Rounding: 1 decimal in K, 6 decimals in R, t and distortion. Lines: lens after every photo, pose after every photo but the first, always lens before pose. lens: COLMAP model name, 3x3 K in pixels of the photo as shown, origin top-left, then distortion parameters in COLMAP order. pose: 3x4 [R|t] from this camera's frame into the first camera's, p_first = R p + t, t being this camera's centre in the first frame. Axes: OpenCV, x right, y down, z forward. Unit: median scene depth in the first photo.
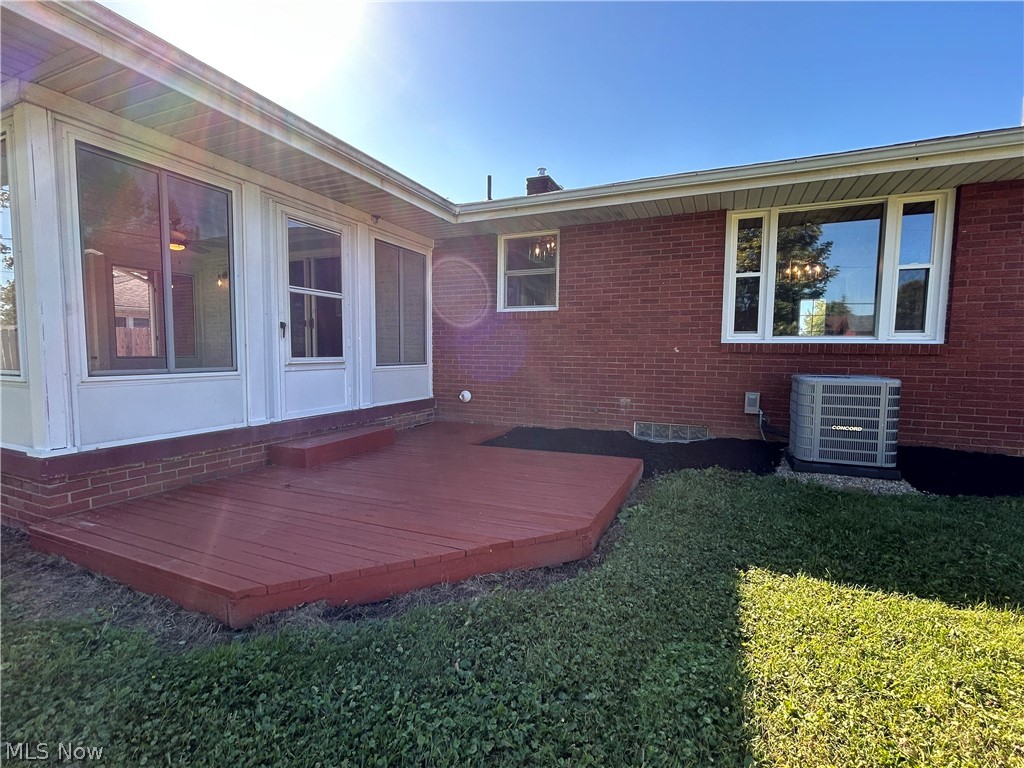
lens RADIAL K [[472.6, 0, 512.0], [0, 472.6, 384.0], [0, 0, 1]] dist [-0.002012, -0.000497]
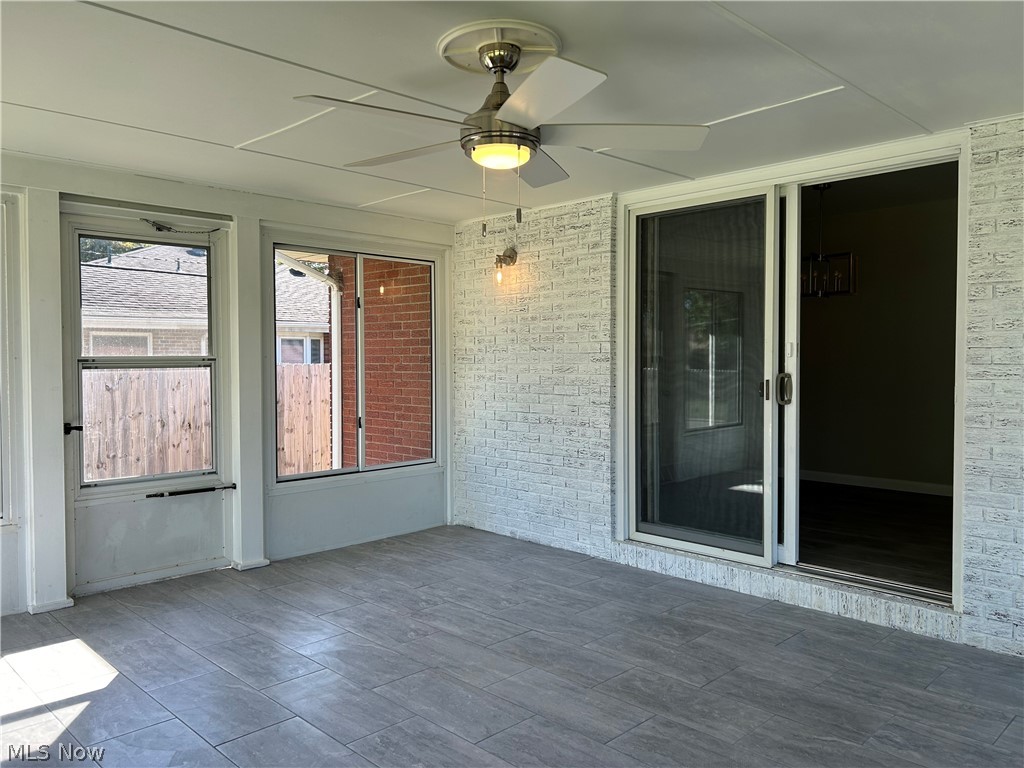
lens RADIAL K [[763.9, 0, 523.1], [0, 763.9, 380.9], [0, 0, 1]] dist [0.046401, -0.006443]
pose [[0.937788, -0.003338, -0.347192, -0.607582], [-0.011564, 0.999099, -0.040842, -0.163246], [0.347015, 0.042316, 0.936904, 0.668849]]
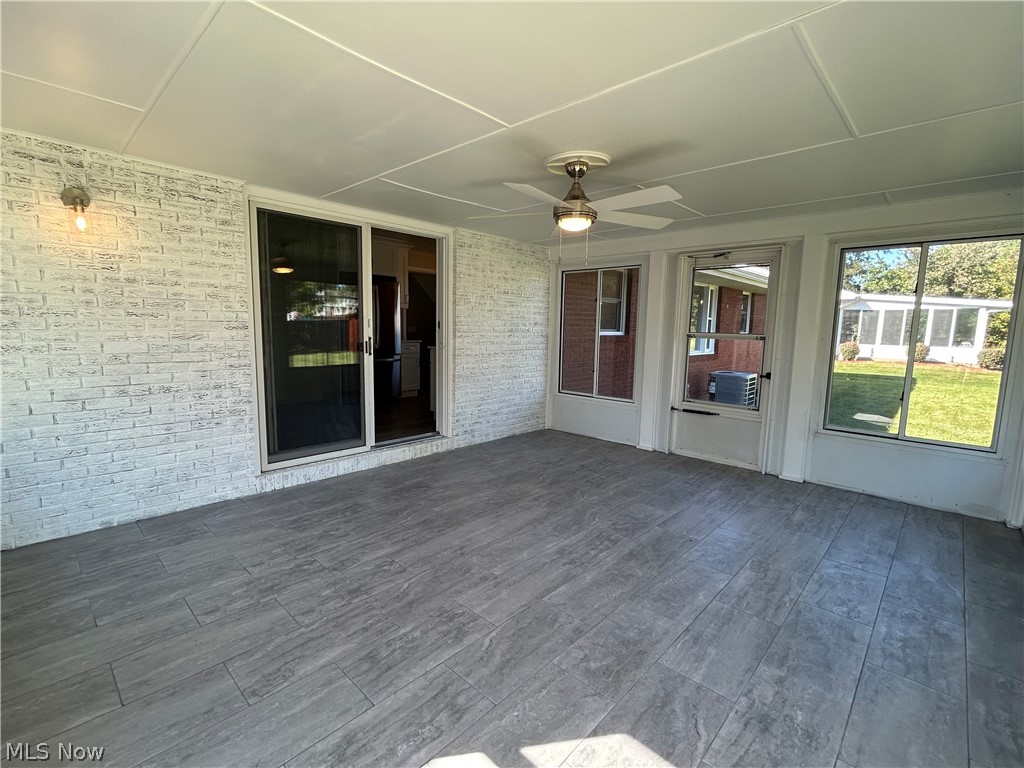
lens RADIAL K [[469.5, 0, 505.4], [0, 469.5, 386.3], [0, 0, 1]] dist [0.000707, 0.000309]
pose [[0.333519, -0.125626, 0.934336, -1.324836], [0.050297, 0.992041, 0.115430, -0.203126], [-0.941401, 0.008496, 0.337183, 0.997947]]
